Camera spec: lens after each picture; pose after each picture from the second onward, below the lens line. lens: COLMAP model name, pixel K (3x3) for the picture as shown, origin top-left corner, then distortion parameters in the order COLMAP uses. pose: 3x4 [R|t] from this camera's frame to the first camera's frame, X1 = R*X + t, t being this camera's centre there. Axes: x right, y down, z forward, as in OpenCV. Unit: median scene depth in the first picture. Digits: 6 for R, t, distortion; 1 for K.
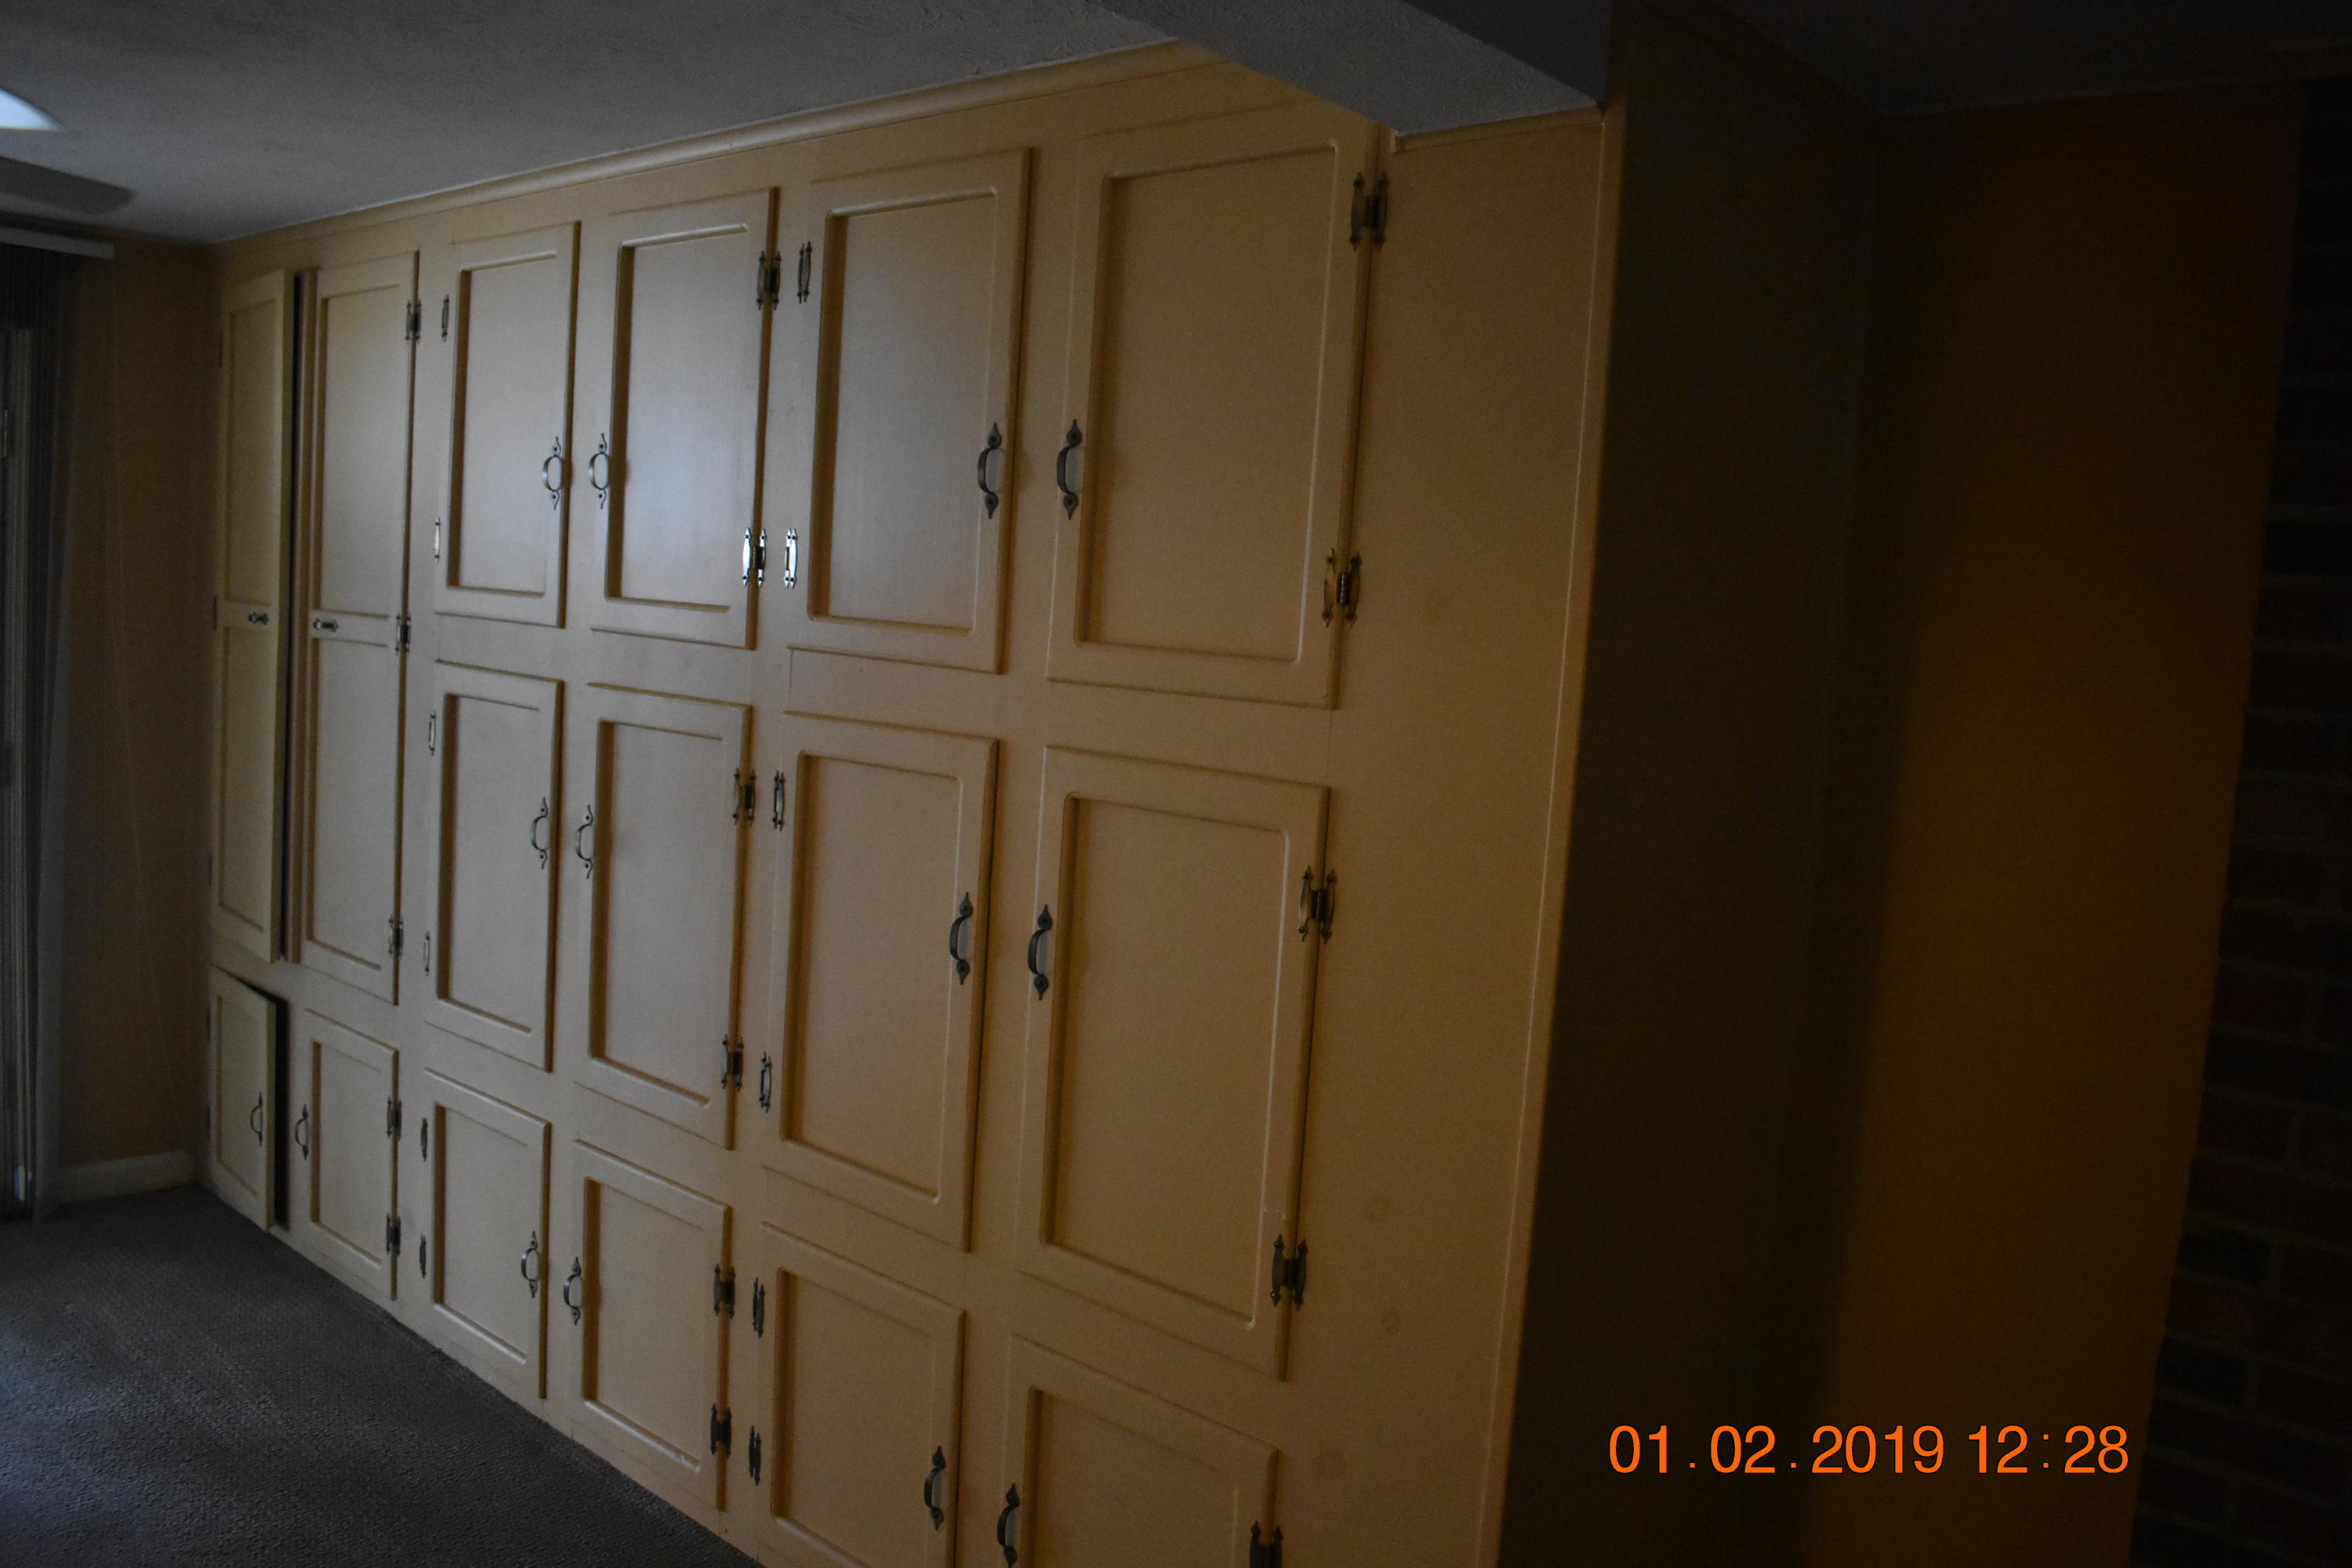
lens RADIAL K [[1837.4, 0, 1194.2], [0, 1837.4, 790.0], [0, 0, 1]] dist [-0.087099, 0.007140]
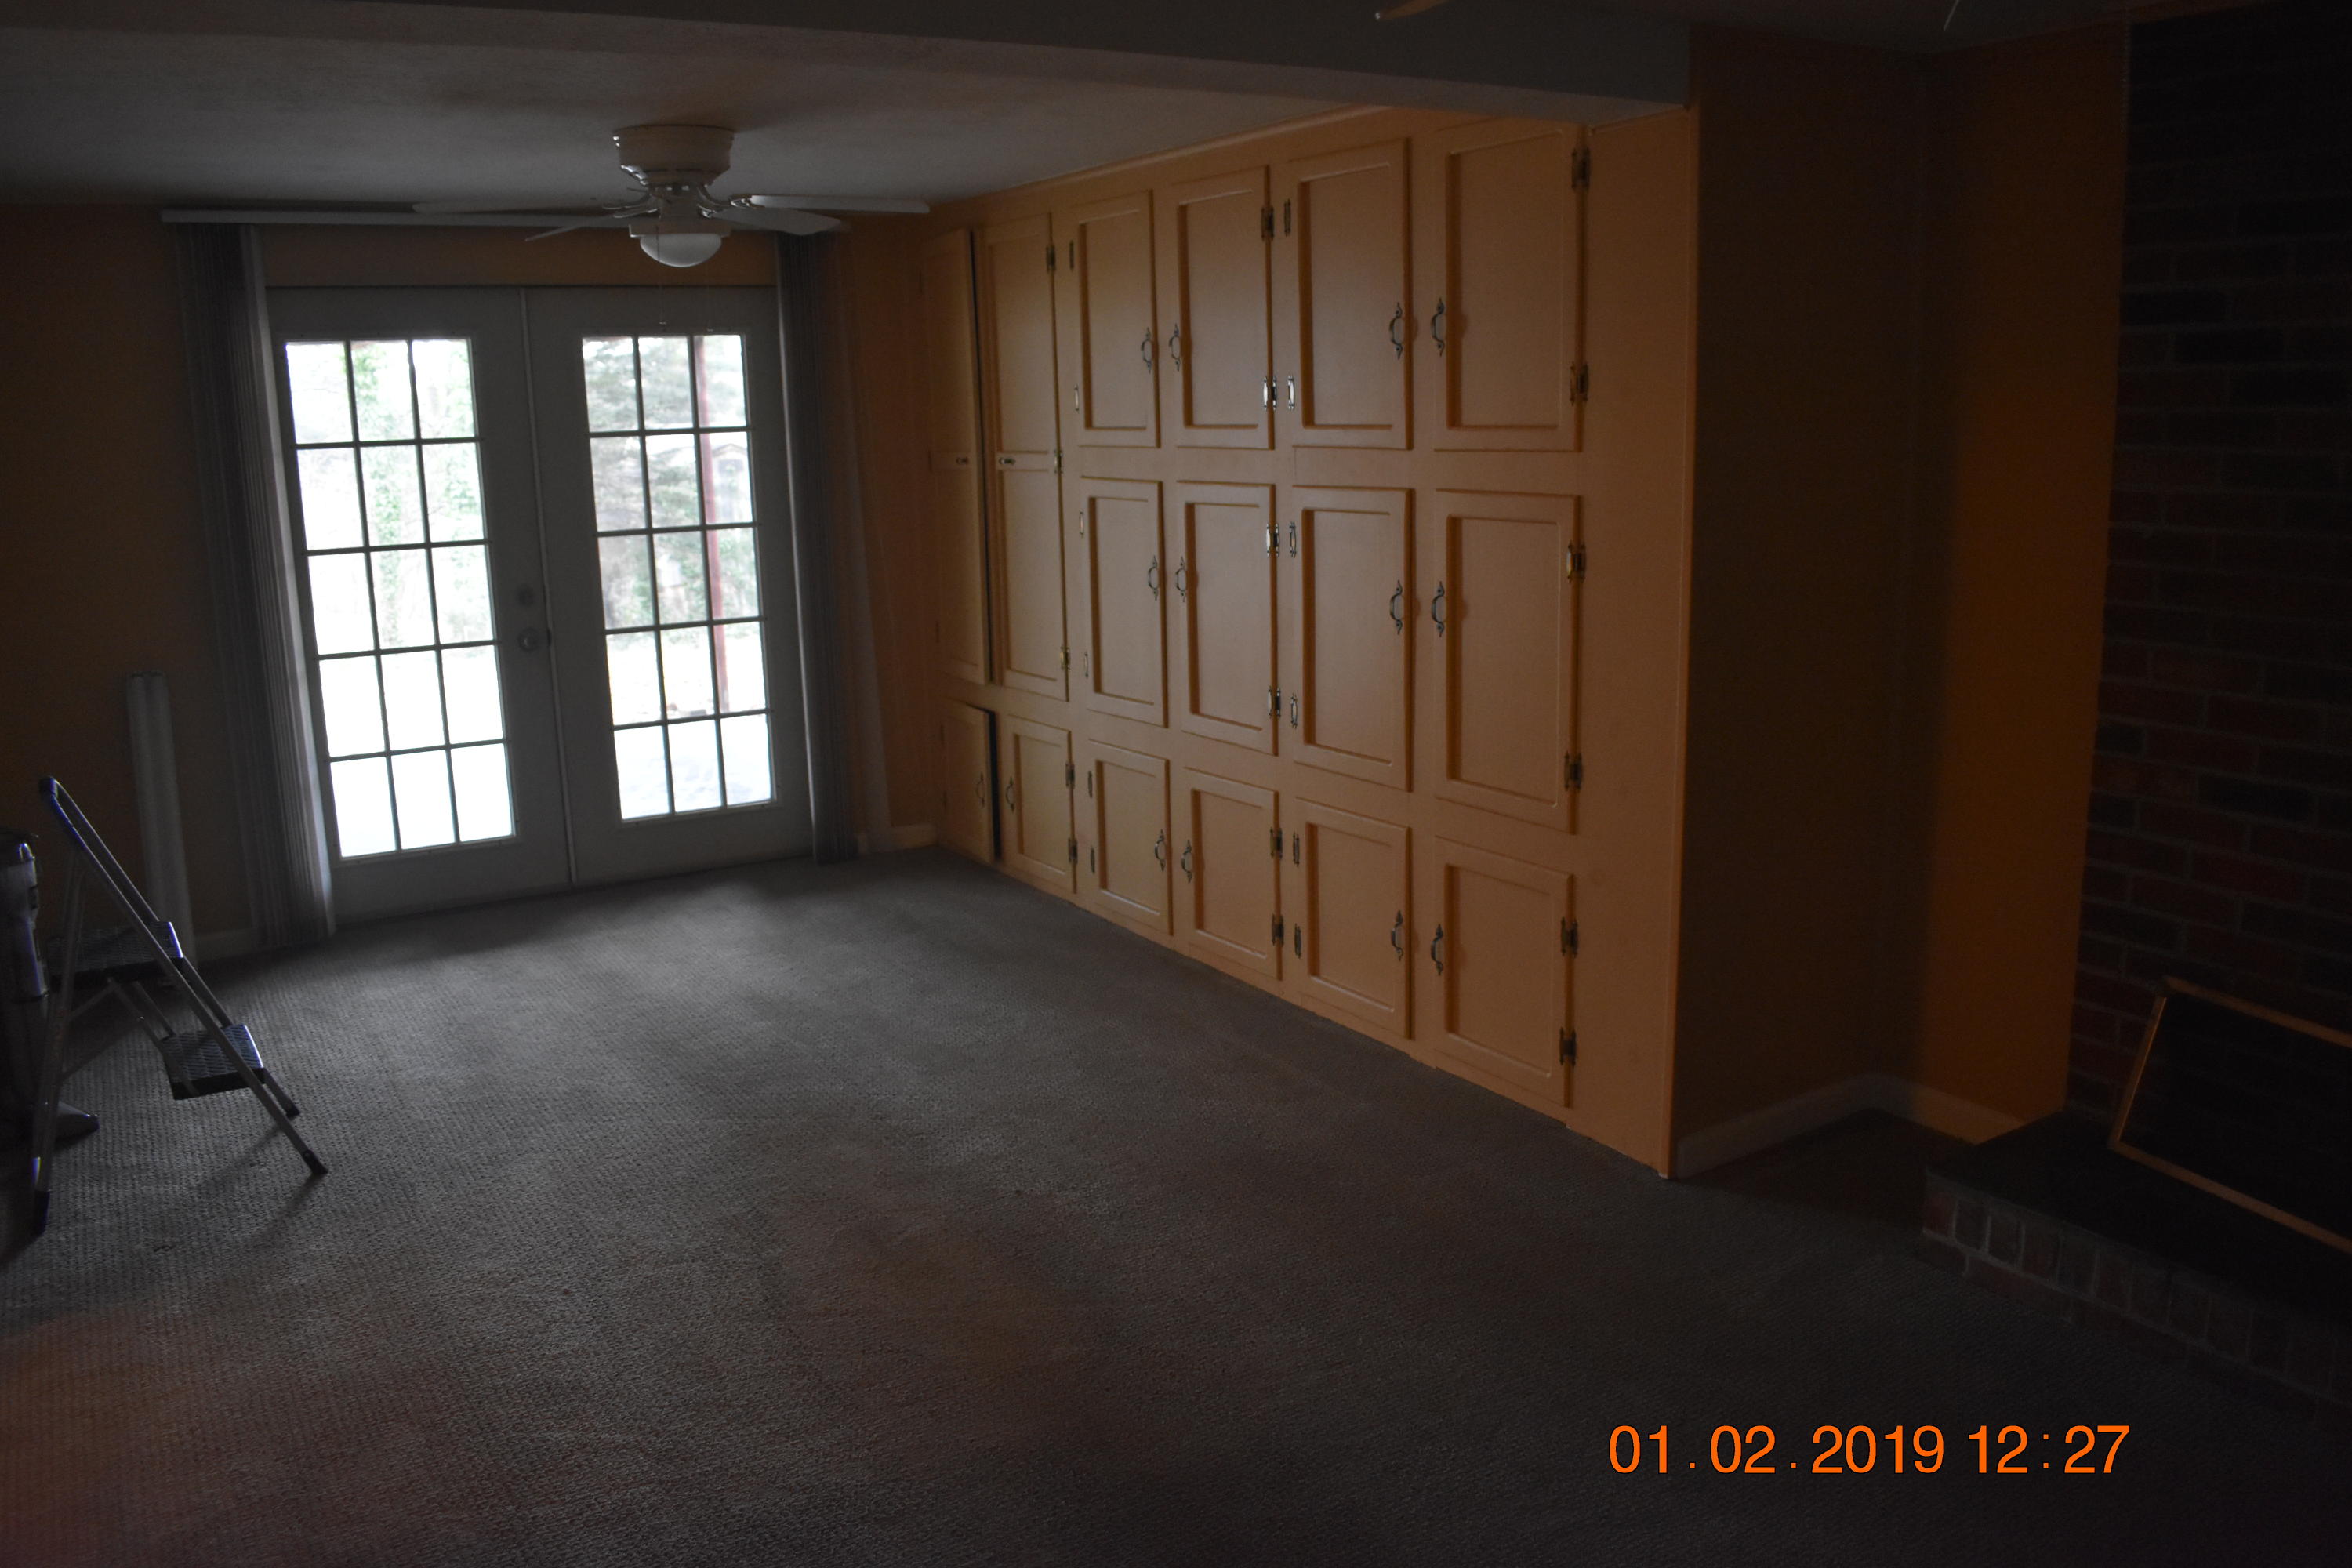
lens RADIAL K [[1837.4, 0, 1170.9], [0, 1837.4, 791.9], [0, 0, 1]] dist [-0.087099, 0.007140]
pose [[0.947359, -0.026225, -0.319098, 0.196034], [0.057922, 0.994233, 0.090250, 0.077704], [0.314891, -0.103982, 0.943415, -0.638016]]
